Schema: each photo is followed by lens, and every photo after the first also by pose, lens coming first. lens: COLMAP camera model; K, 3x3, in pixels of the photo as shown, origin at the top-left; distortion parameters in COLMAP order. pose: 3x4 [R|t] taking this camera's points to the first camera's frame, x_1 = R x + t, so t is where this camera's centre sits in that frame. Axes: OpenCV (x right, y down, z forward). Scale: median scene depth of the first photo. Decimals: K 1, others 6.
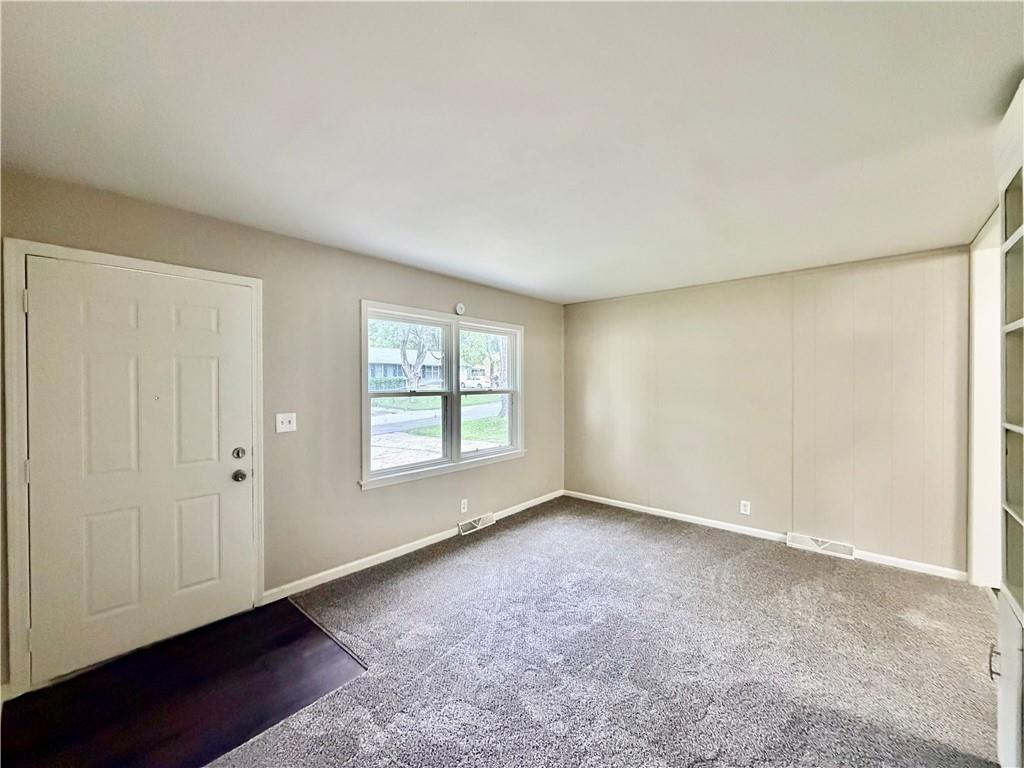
lens RADIAL K [[407.8, 0, 512.0], [0, 407.8, 384.0], [0, 0, 1]] dist [-0.001363, -0.000479]
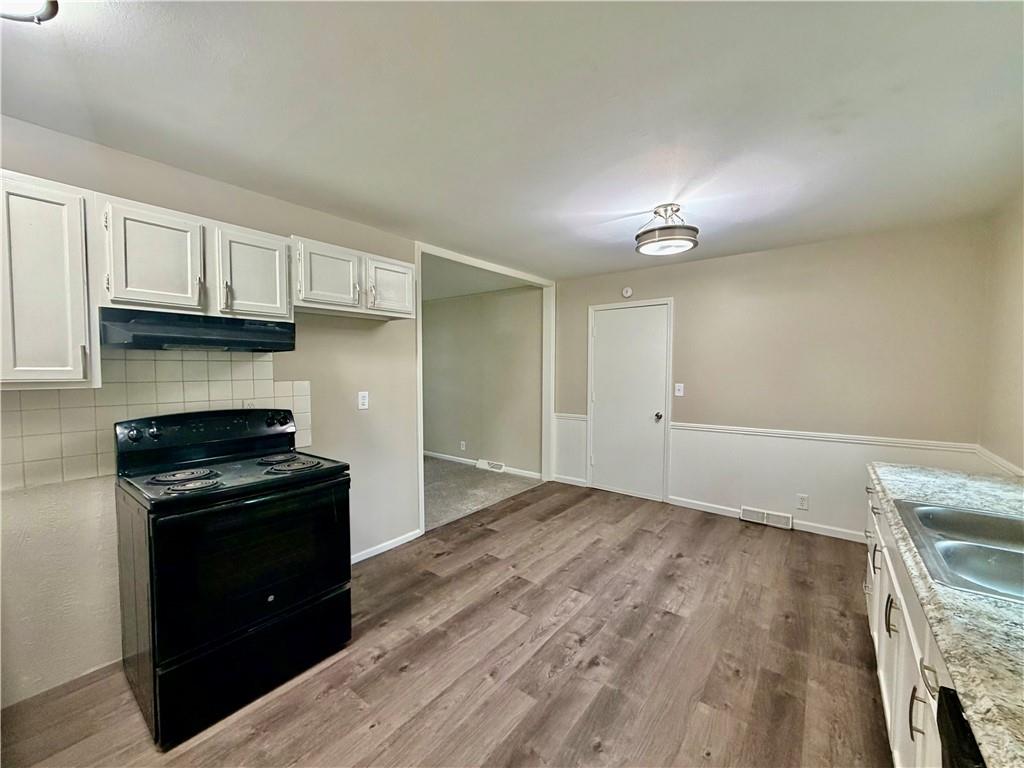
lens RADIAL K [[407.8, 0, 512.0], [0, 407.8, 384.0], [0, 0, 1]] dist [-0.001363, -0.000479]
pose [[0.998571, 0.003056, 0.053353, 0.810182], [-0.004968, 0.999348, 0.035753, 0.015133], [-0.053209, -0.035967, 0.997935, -0.650174]]
